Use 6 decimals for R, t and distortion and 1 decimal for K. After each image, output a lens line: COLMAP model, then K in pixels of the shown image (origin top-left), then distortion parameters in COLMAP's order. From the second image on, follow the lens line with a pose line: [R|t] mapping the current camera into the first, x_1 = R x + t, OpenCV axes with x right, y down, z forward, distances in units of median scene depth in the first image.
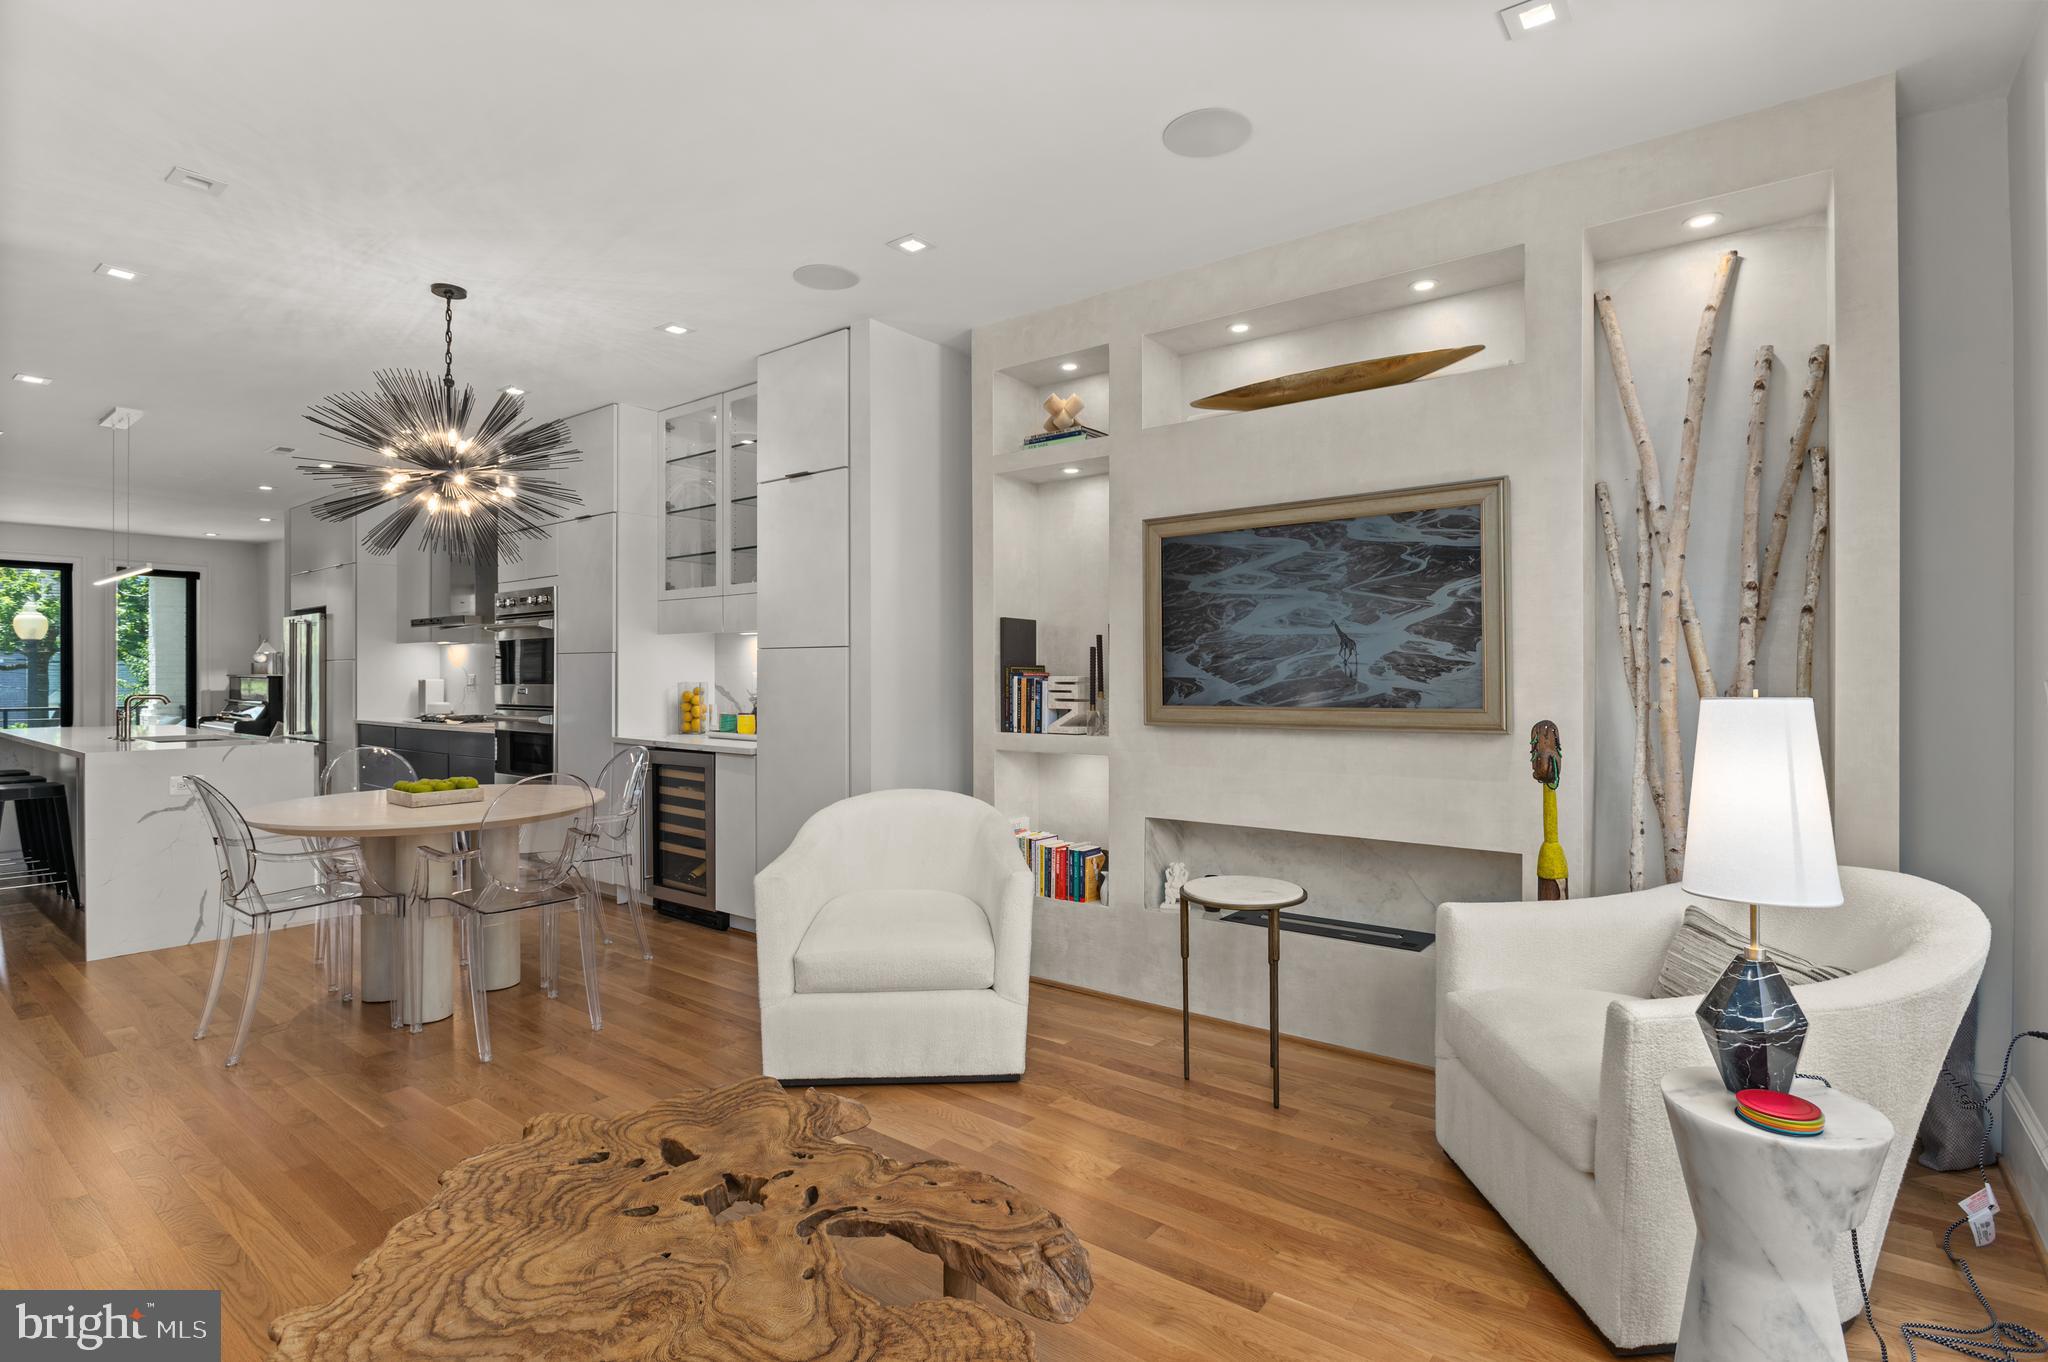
lens RADIAL K [[984.1, 0, 1029.7], [0, 984.1, 688.3], [0, 0, 1]] dist [-0.006172, -0.000184]
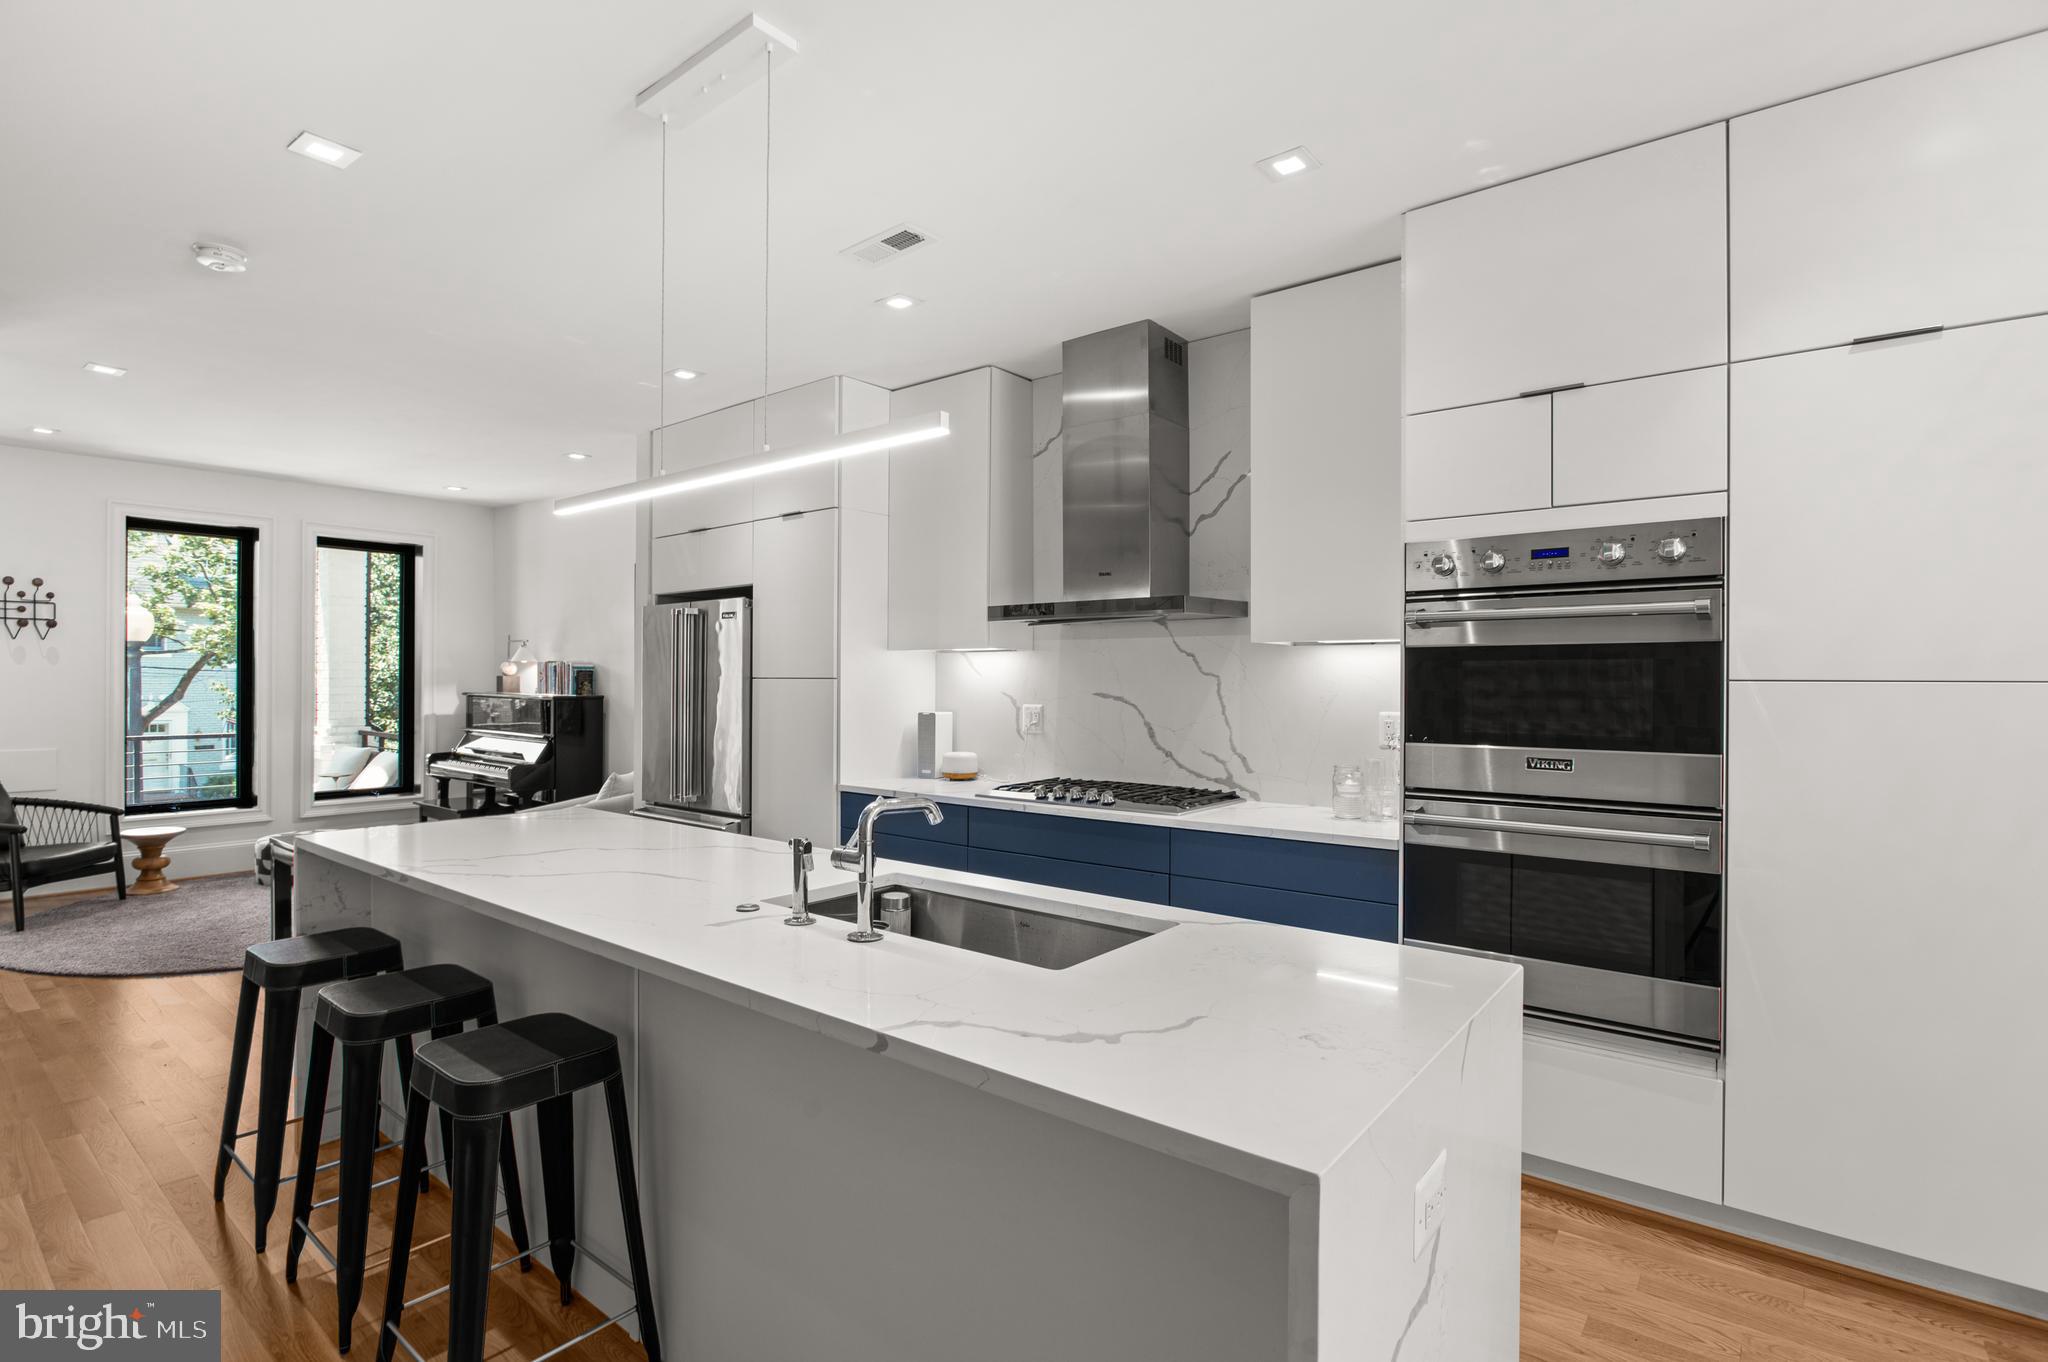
lens RADIAL K [[979.3, 0, 1029.3], [0, 979.3, 677.4], [0, 0, 1]] dist [-0.009890, 0.000892]
pose [[0.999877, 0.007016, -0.014007, -0.419667], [-0.007275, 0.999802, -0.018544, -0.015120], [0.013874, 0.018643, 0.999730, 0.324756]]
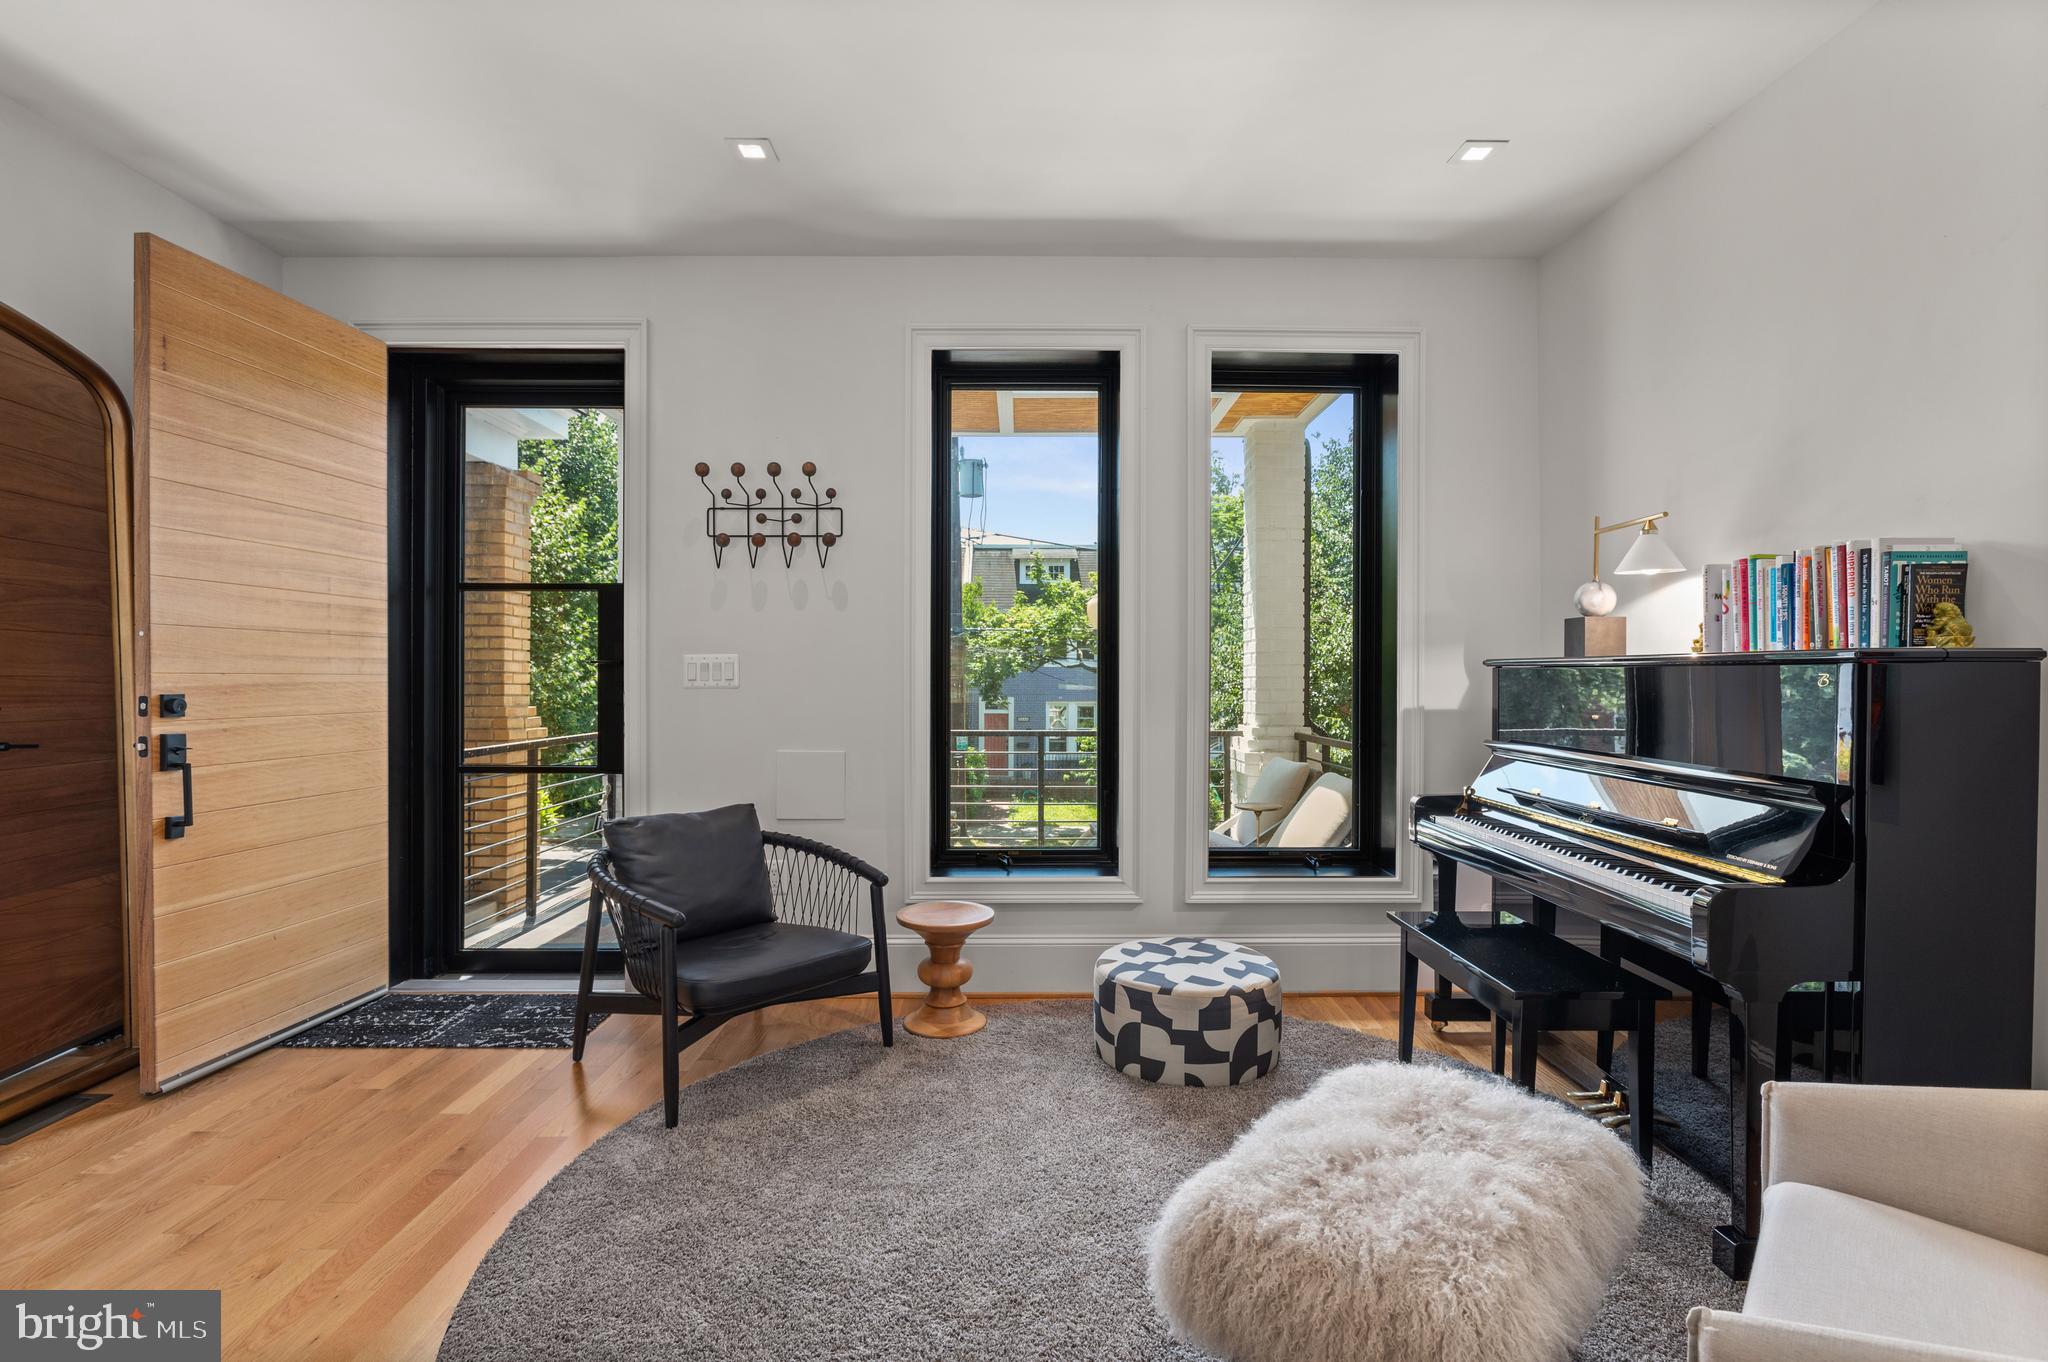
lens RADIAL K [[979.3, 0, 1029.3], [0, 979.3, 677.4], [0, 0, 1]] dist [-0.009890, 0.000892]
pose [[0.623072, 0.002137, -0.782161, -0.684325], [-0.016009, 0.999822, -0.010022, -0.003593], [0.782000, 0.018766, 0.622995, 0.715878]]
